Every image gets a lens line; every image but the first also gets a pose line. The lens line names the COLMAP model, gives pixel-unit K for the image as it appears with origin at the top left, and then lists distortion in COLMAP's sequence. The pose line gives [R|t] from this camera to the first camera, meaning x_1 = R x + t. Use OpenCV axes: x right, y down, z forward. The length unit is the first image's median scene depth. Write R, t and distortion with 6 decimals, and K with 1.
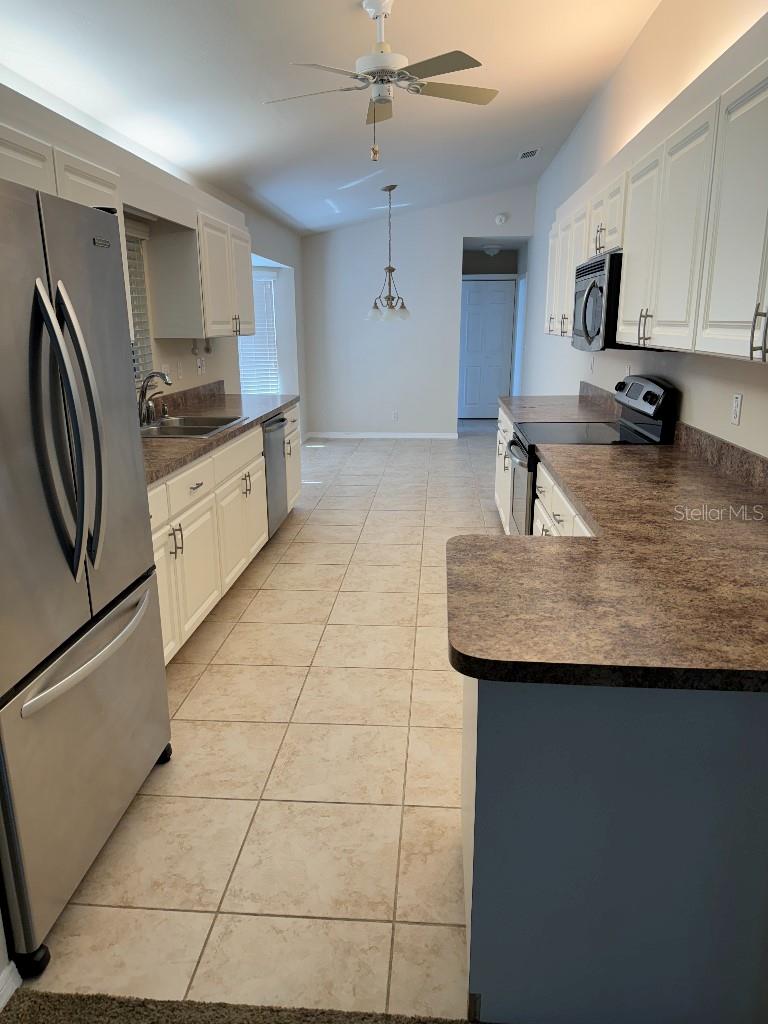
lens RADIAL K [[717.4, 0, 384.0], [0, 717.4, 512.0], [0, 0, 1]] dist [0.147164, -0.261134]
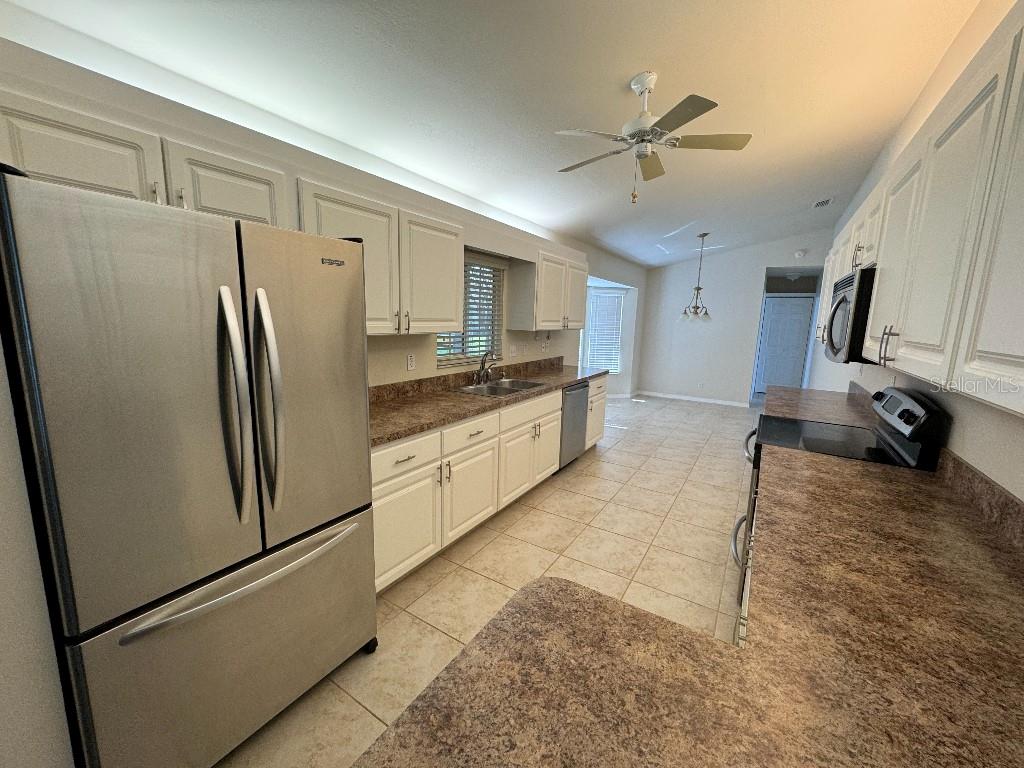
lens RADIAL K [[408.3, 0, 509.9], [0, 408.3, 380.7], [0, 0, 1]] dist [-0.003178, -0.000457]
pose [[0.881957, 0.102428, -0.460066, 0.145510], [-0.150172, 0.986298, -0.068297, -0.086924], [0.446767, 0.129324, 0.885254, 0.292381]]
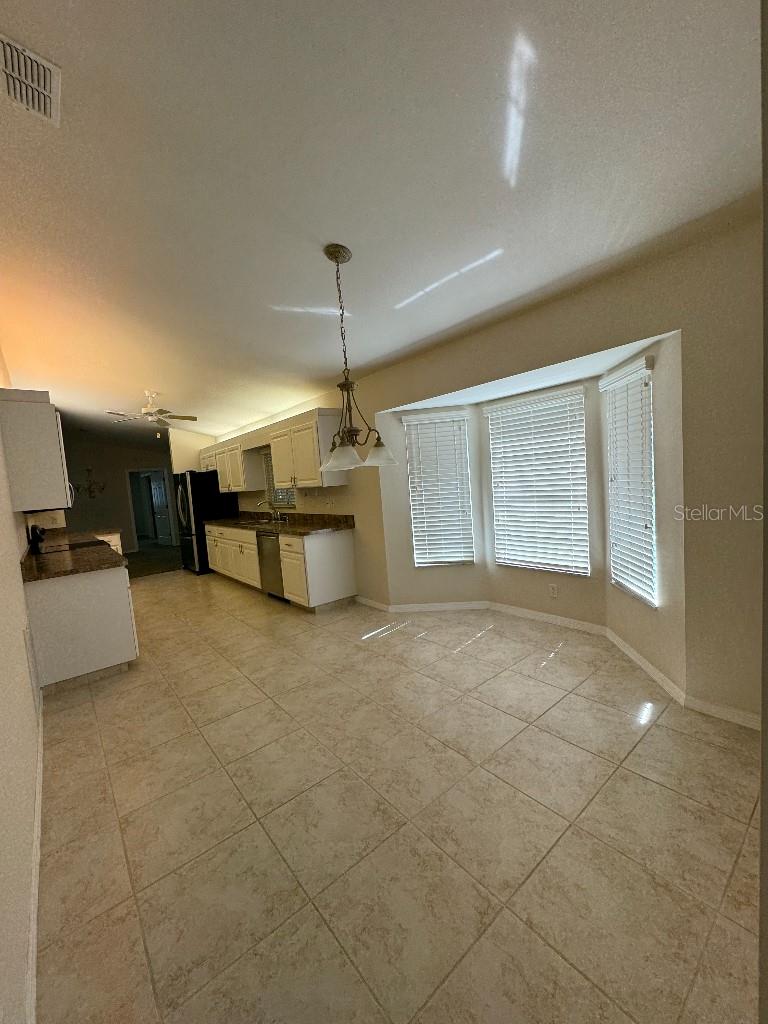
lens RADIAL K [[408.3, 0, 386.5], [0, 408.3, 509.4], [0, 0, 1]] dist [-0.003178, -0.000457]
pose [[-0.715915, 0.109681, -0.689518, 0.465250], [-0.101448, 0.960761, 0.258159, -0.673946], [0.690777, 0.254771, -0.676697, 2.622193]]
